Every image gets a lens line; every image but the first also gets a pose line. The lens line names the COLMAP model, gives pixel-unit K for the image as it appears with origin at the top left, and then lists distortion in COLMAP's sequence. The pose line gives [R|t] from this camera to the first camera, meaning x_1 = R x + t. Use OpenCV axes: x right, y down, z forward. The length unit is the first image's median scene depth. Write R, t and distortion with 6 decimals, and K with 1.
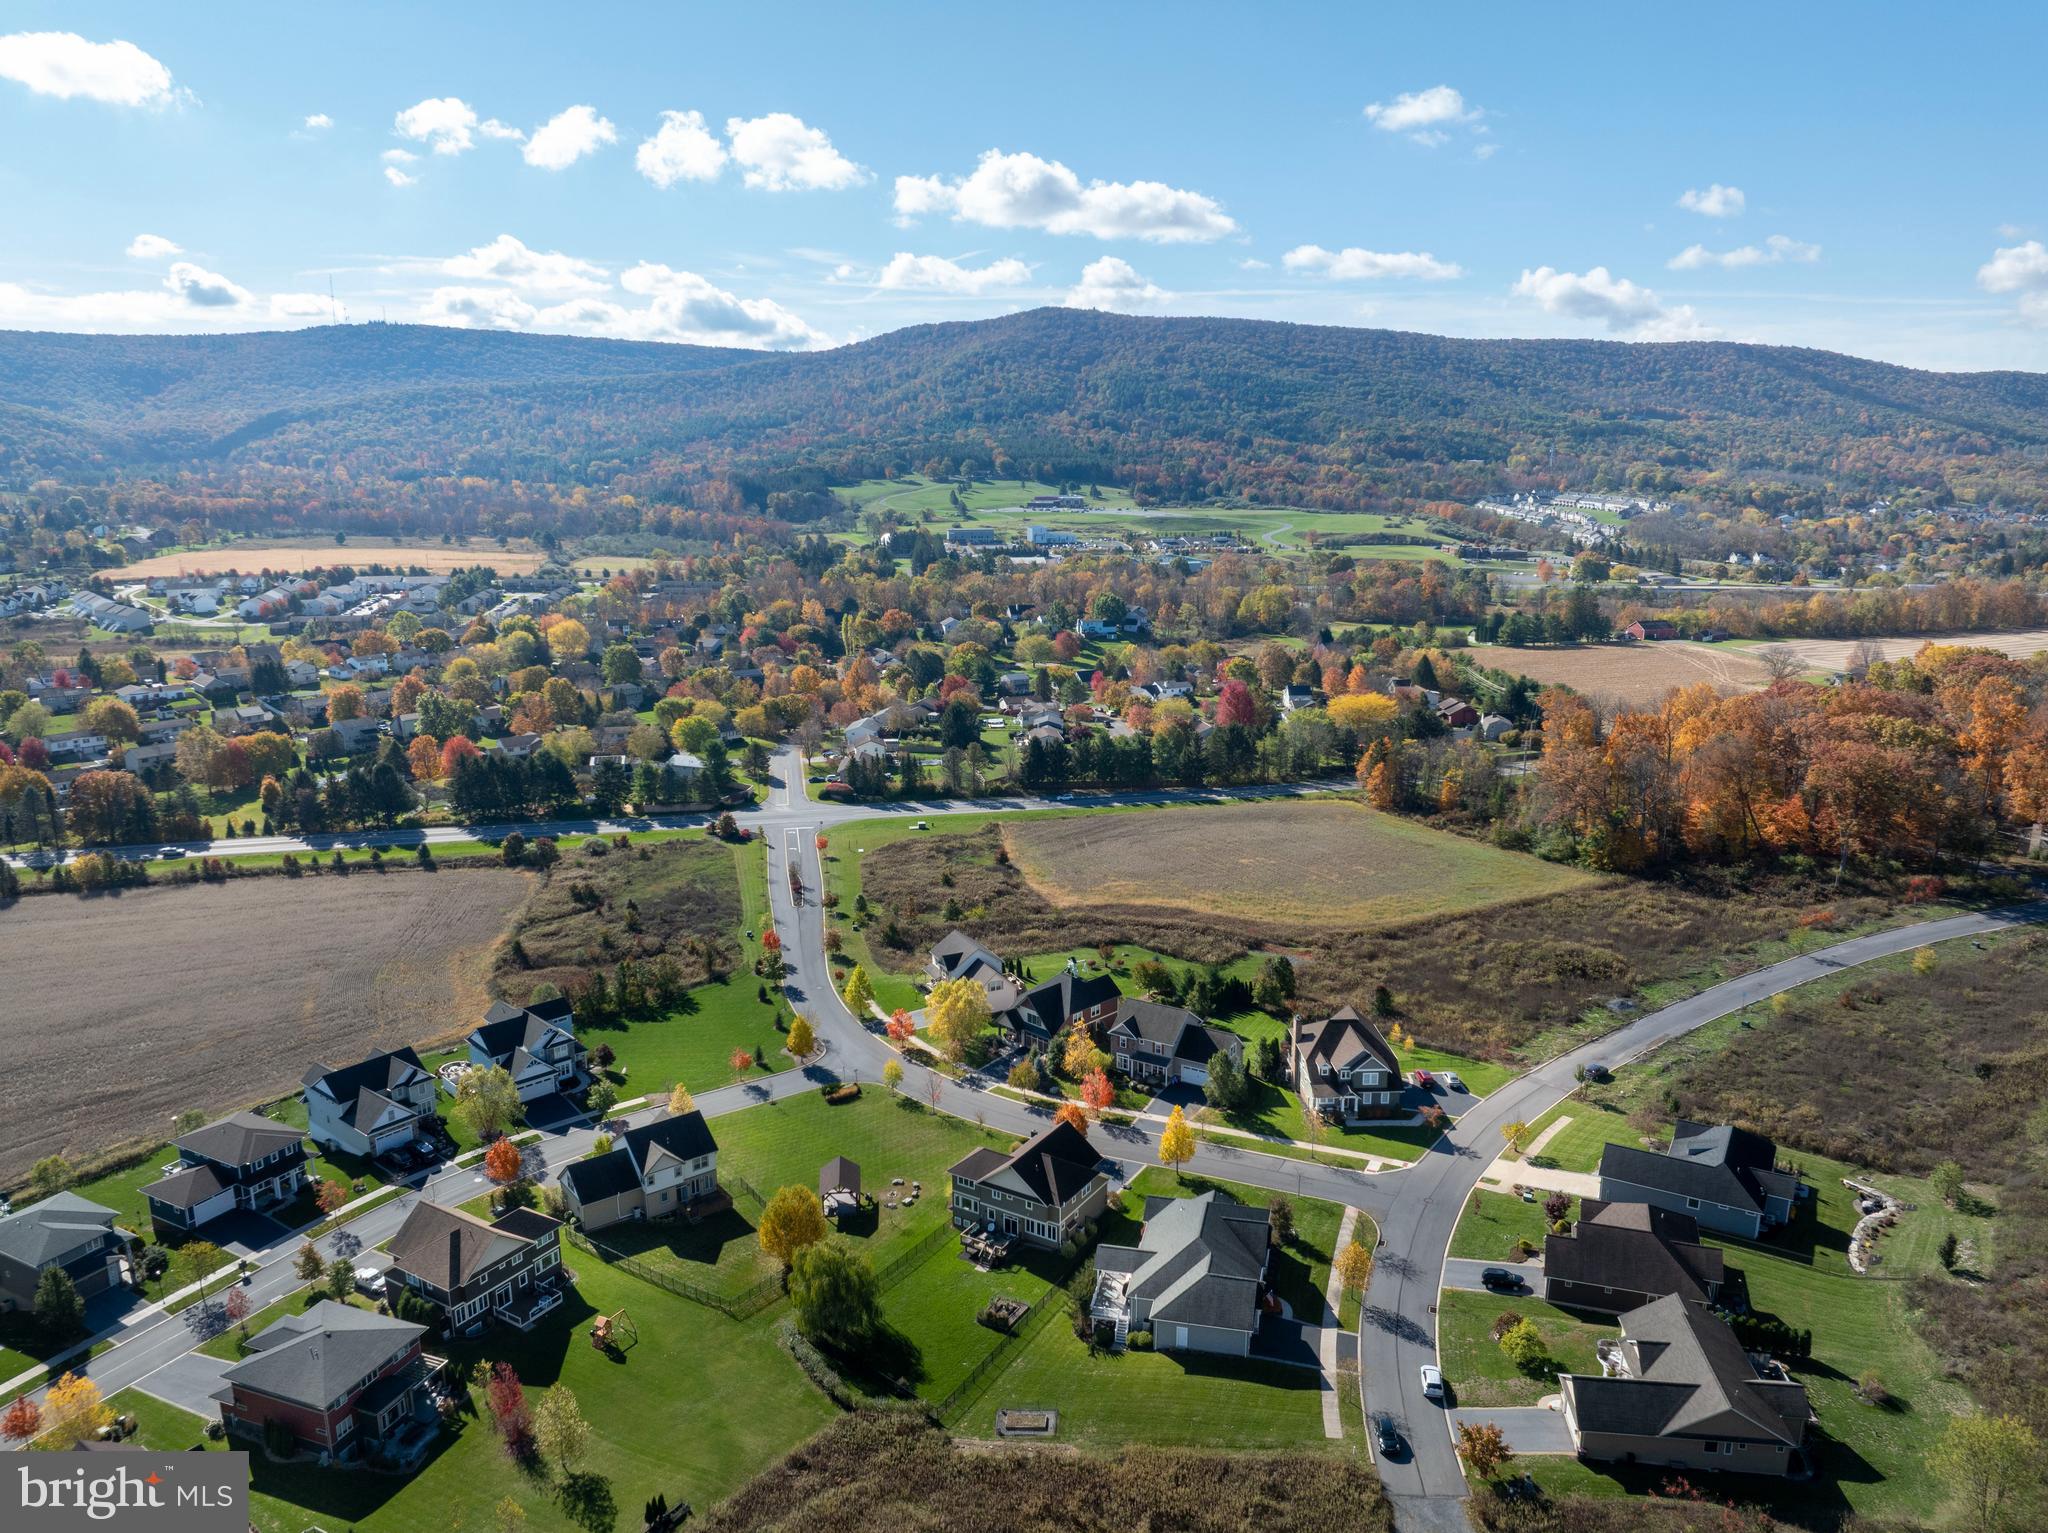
lens RADIAL K [[1449.9, 0, 1024.0], [0, 1449.9, 766.5], [0, 0, 1]] dist [-0.033257, -0.004797]
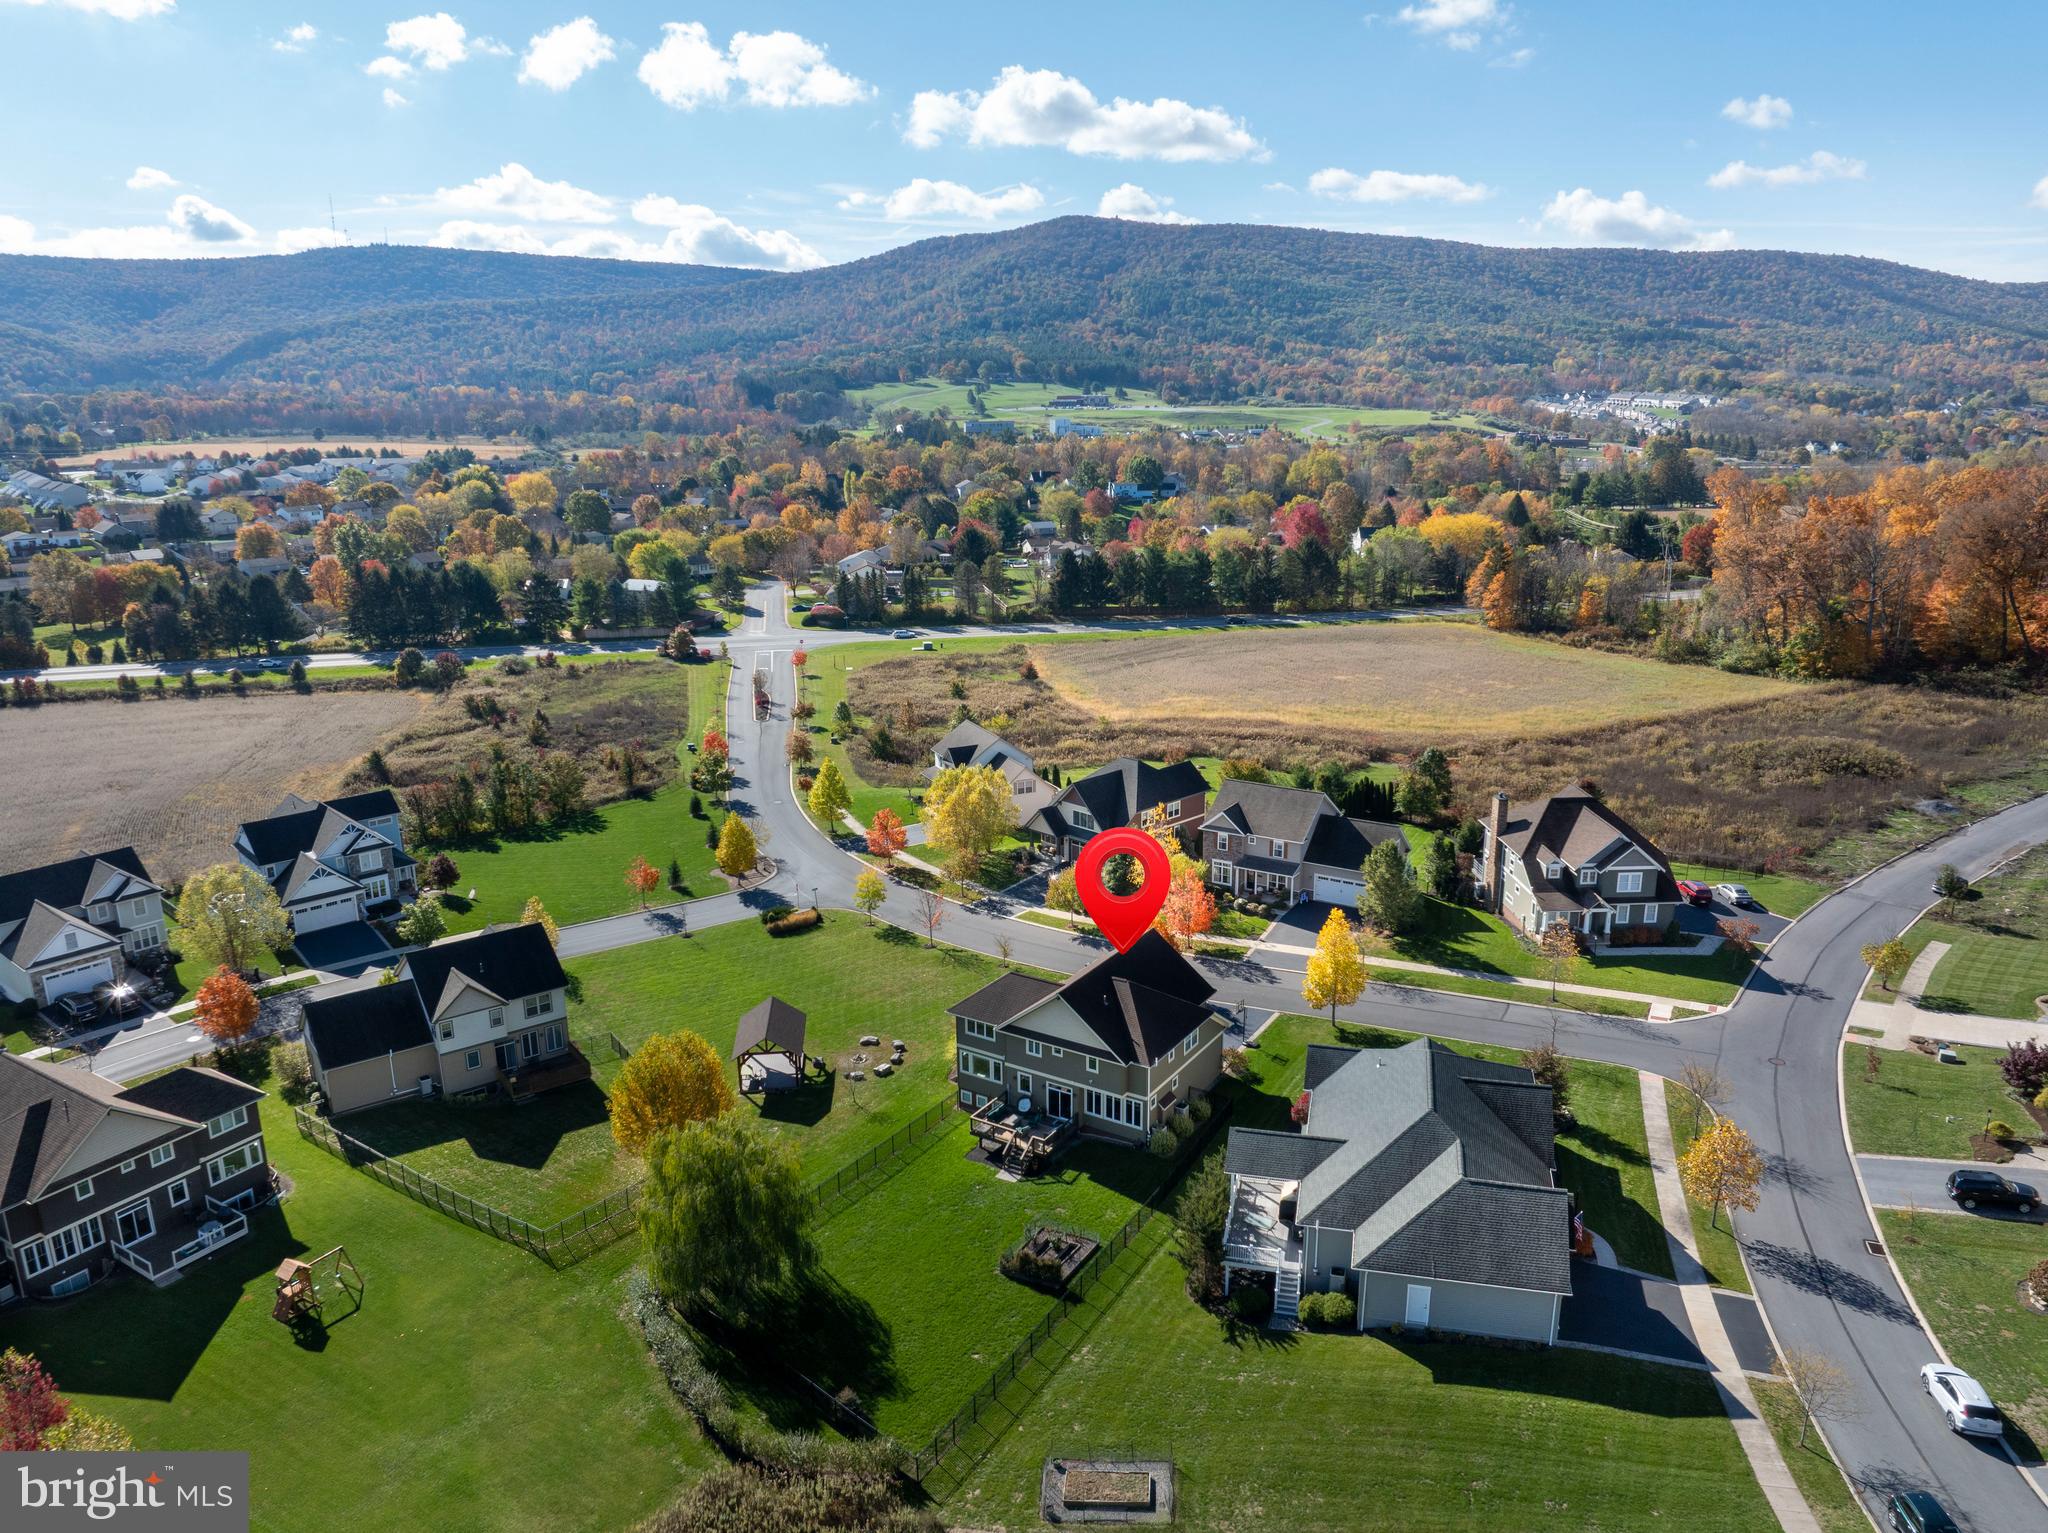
lens RADIAL K [[1462.6, 0, 1024.0], [0, 1462.6, 766.5], [0, 0, 1]] dist [-0.041499, 0.008603]
pose [[0.999893, -0.003331, -0.014234, -0.008716], [0.003933, 0.999087, 0.042543, 0.098026], [0.014079, -0.042594, 0.998993, 0.263100]]
